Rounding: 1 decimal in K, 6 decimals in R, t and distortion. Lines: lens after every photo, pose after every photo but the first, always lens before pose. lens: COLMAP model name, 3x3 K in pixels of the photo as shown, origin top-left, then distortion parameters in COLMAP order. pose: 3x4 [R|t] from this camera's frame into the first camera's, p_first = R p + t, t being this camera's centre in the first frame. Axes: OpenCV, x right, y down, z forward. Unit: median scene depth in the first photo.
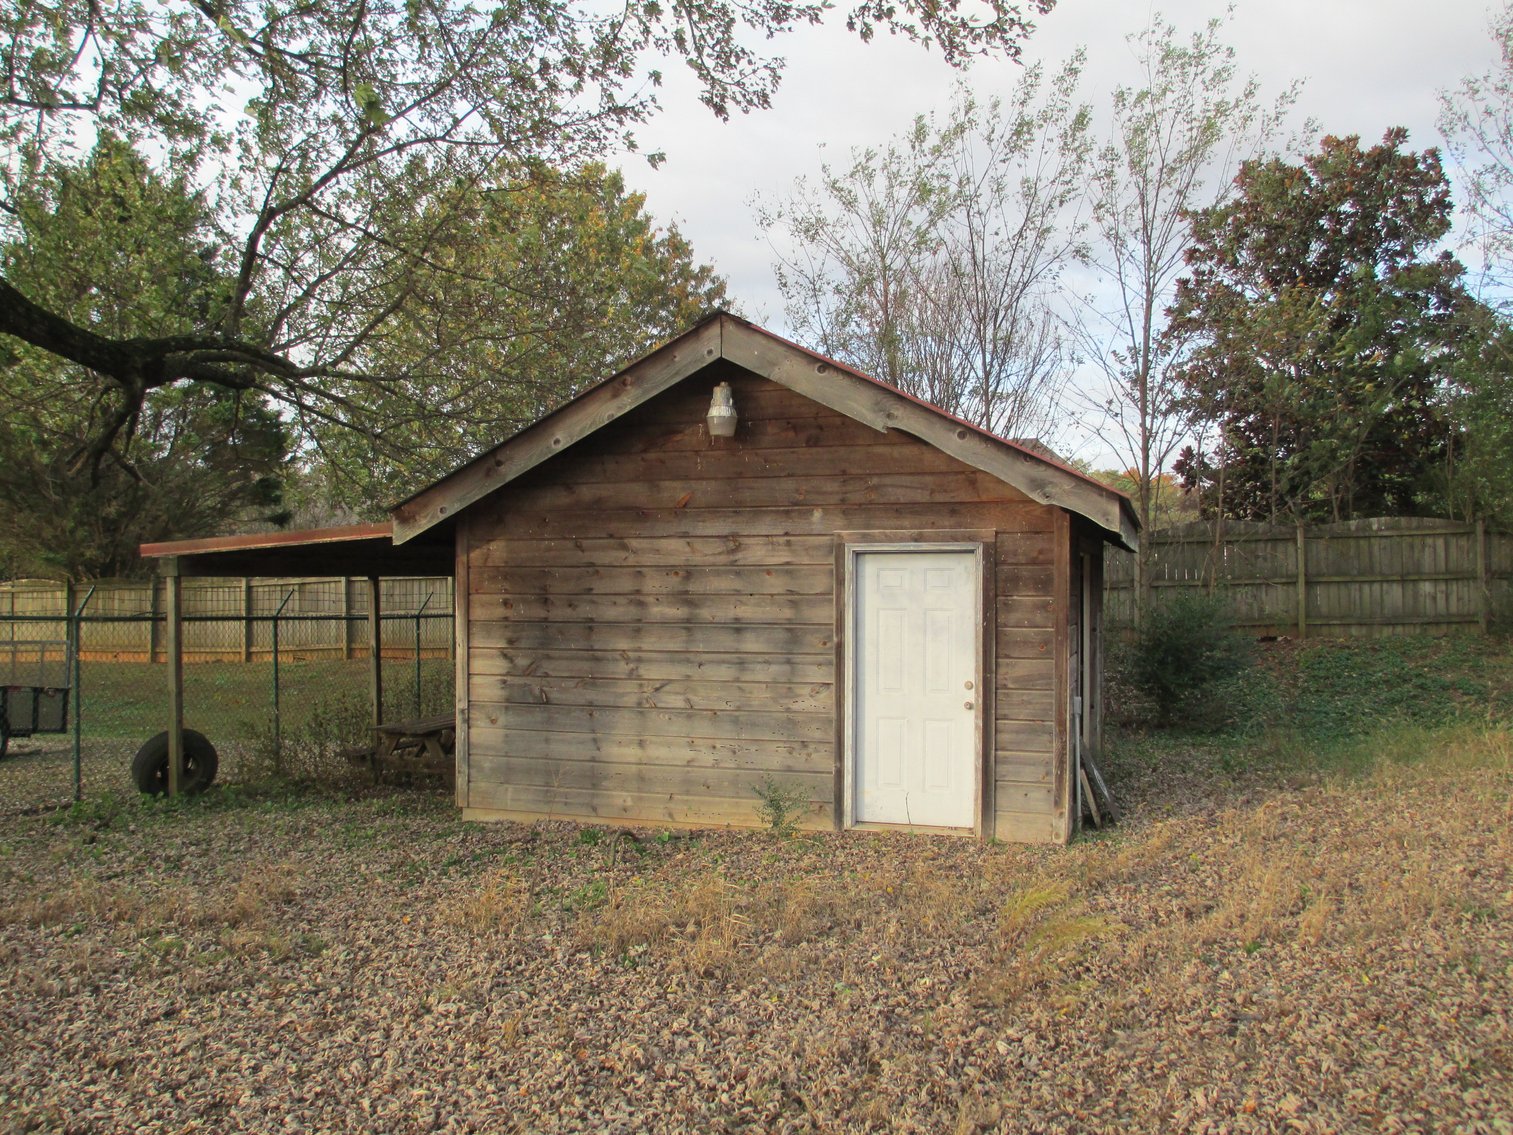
lens RADIAL K [[1269.8, 0, 756.5], [0, 1269.8, 567.5], [0, 0, 1]] dist [-0.079121, 0.060218]
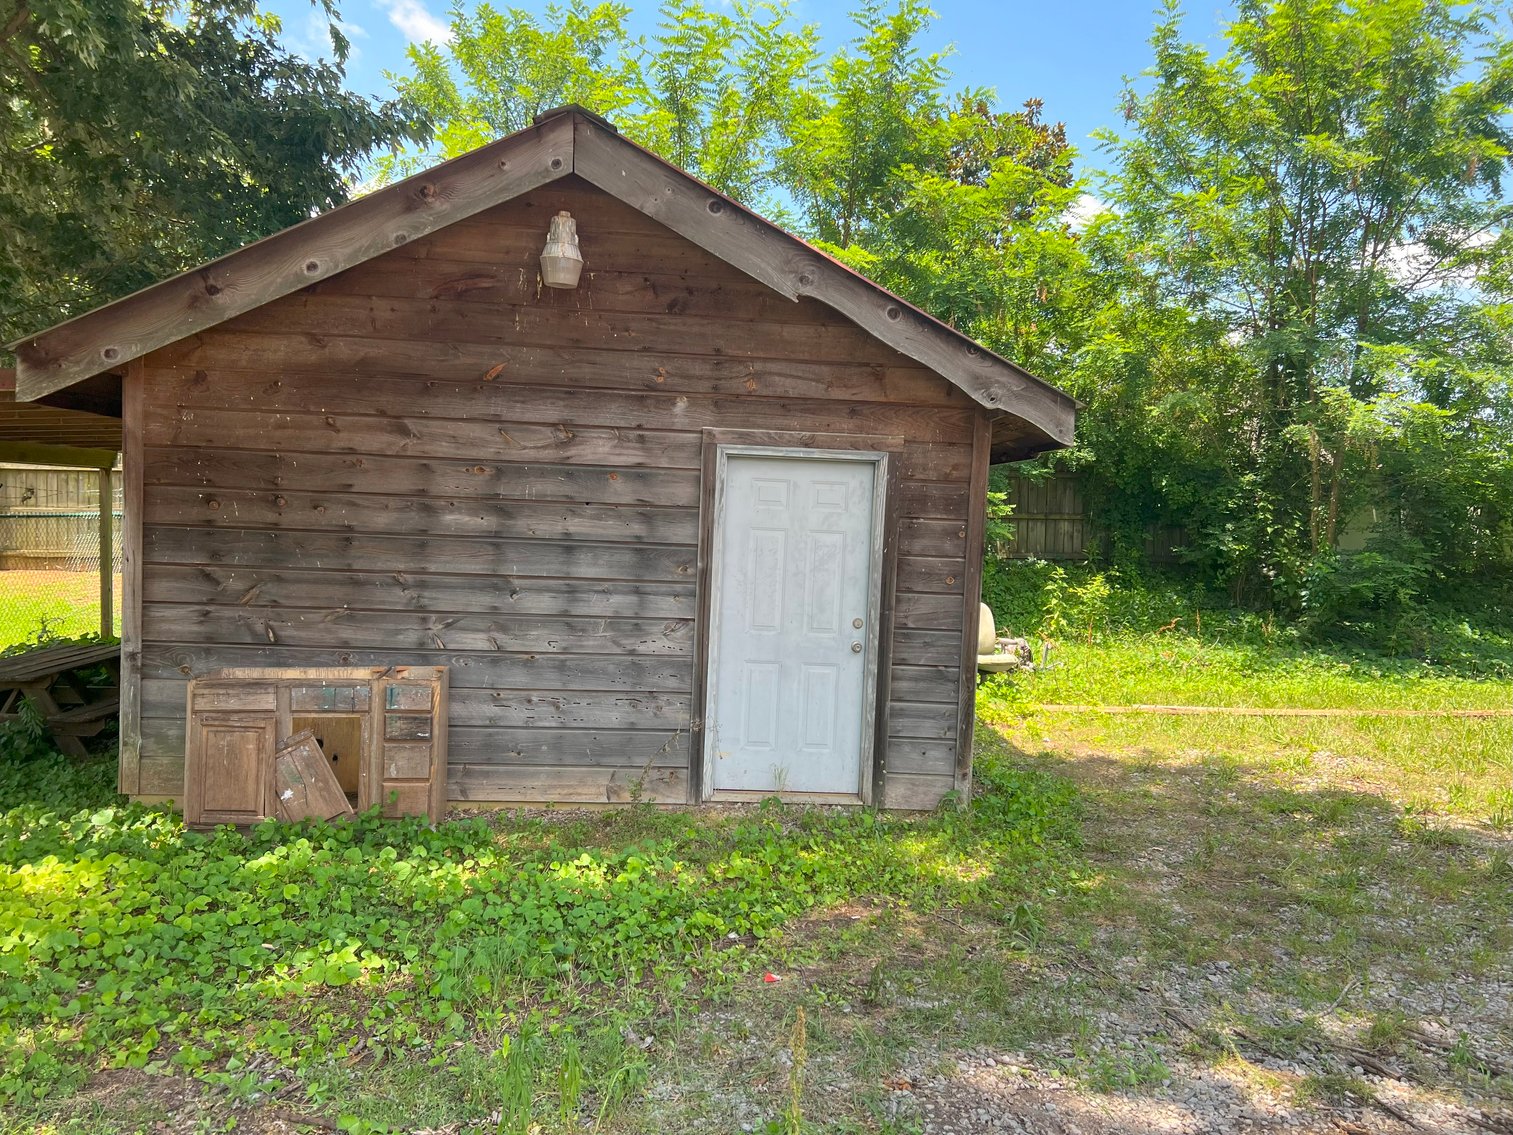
lens RADIAL K [[1128.3, 0, 759.7], [0, 1128.3, 585.4], [0, 0, 1]] dist [0.101137, -0.139648]
pose [[0.923863, 0.016545, 0.382365, -0.170724], [-0.046387, 0.996541, 0.068957, 0.018901], [-0.379901, -0.081443, 0.921435, 0.327475]]
